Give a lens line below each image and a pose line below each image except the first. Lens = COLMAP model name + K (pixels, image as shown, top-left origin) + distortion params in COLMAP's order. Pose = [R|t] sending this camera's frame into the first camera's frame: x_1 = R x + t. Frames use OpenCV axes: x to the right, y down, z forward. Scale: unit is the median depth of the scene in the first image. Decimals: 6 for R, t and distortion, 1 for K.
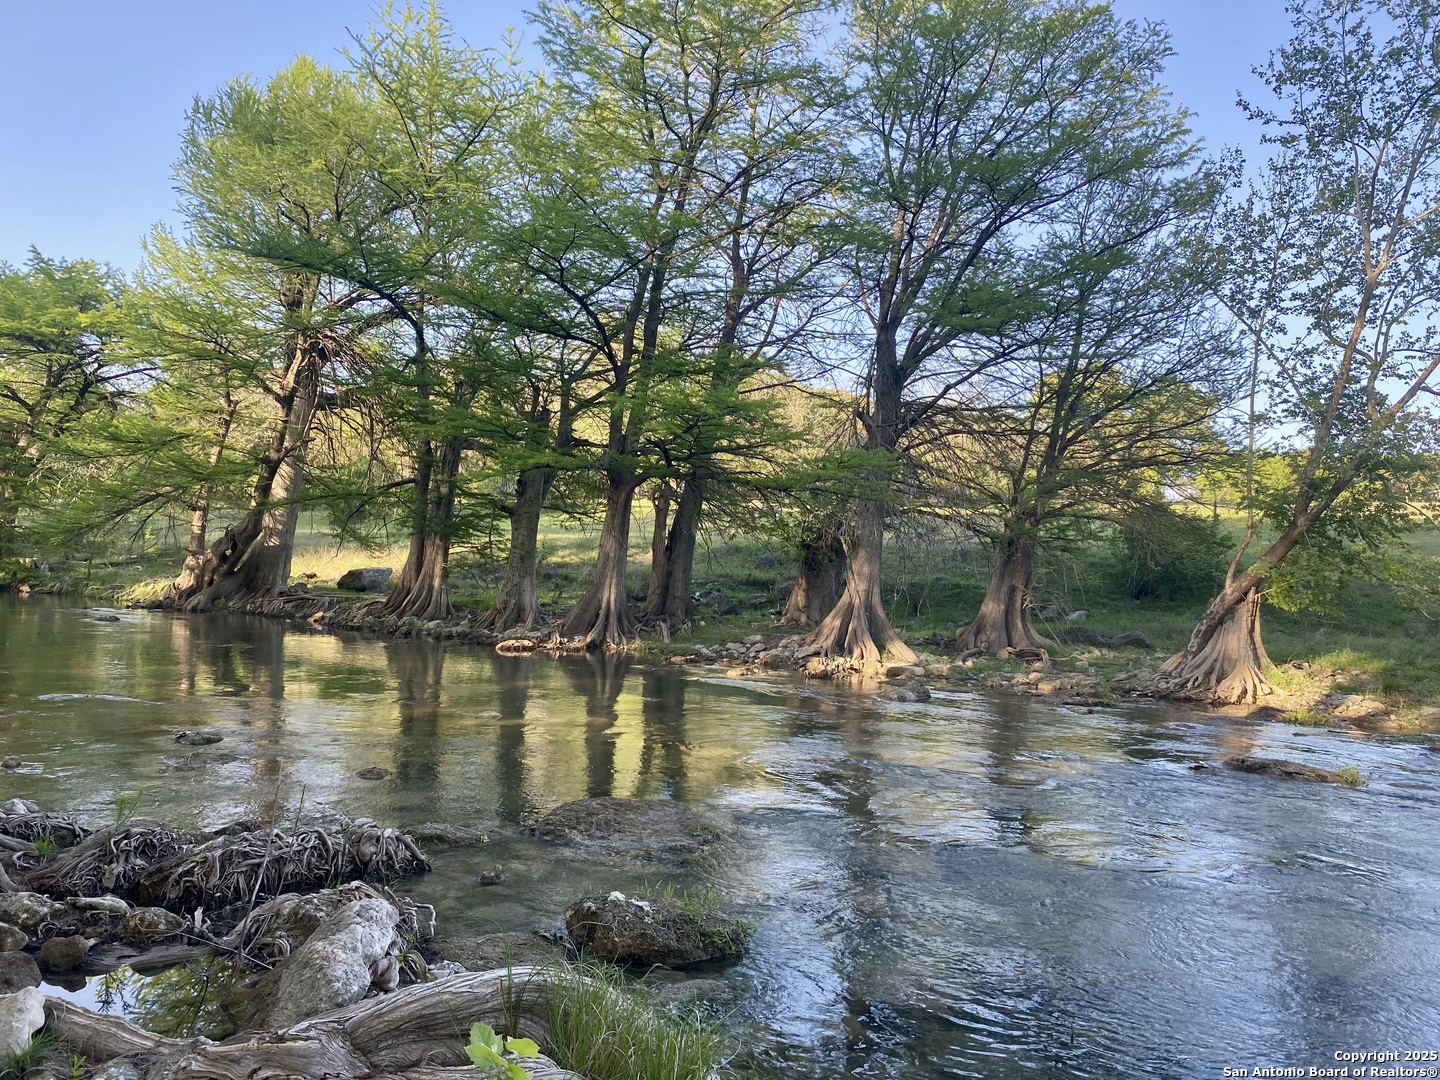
lens RADIAL K [[1093.4, 0, 726.6], [0, 1093.4, 529.0], [0, 0, 1]] dist [0.025055, -0.031564]
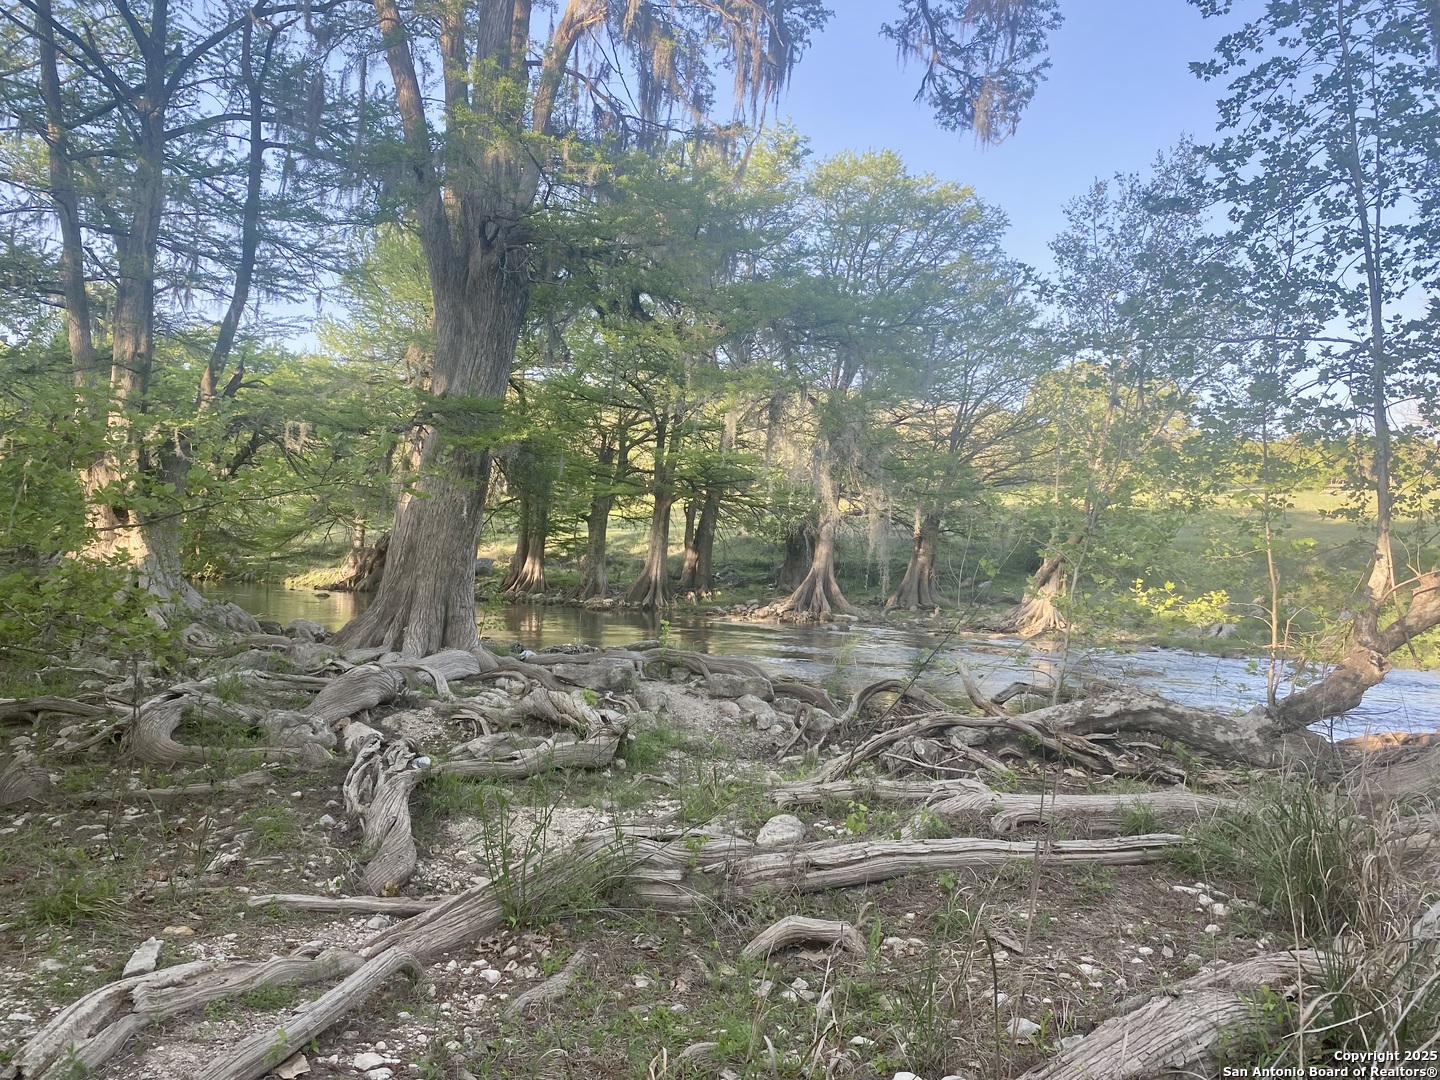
lens RADIAL K [[1093.4, 0, 726.6], [0, 1093.4, 529.0], [0, 0, 1]] dist [0.025055, -0.031564]
pose [[0.999526, -0.016208, -0.026165, 0.023121], [0.016552, 0.999779, 0.012969, -0.015469], [0.025949, -0.013396, 0.999574, -0.396117]]
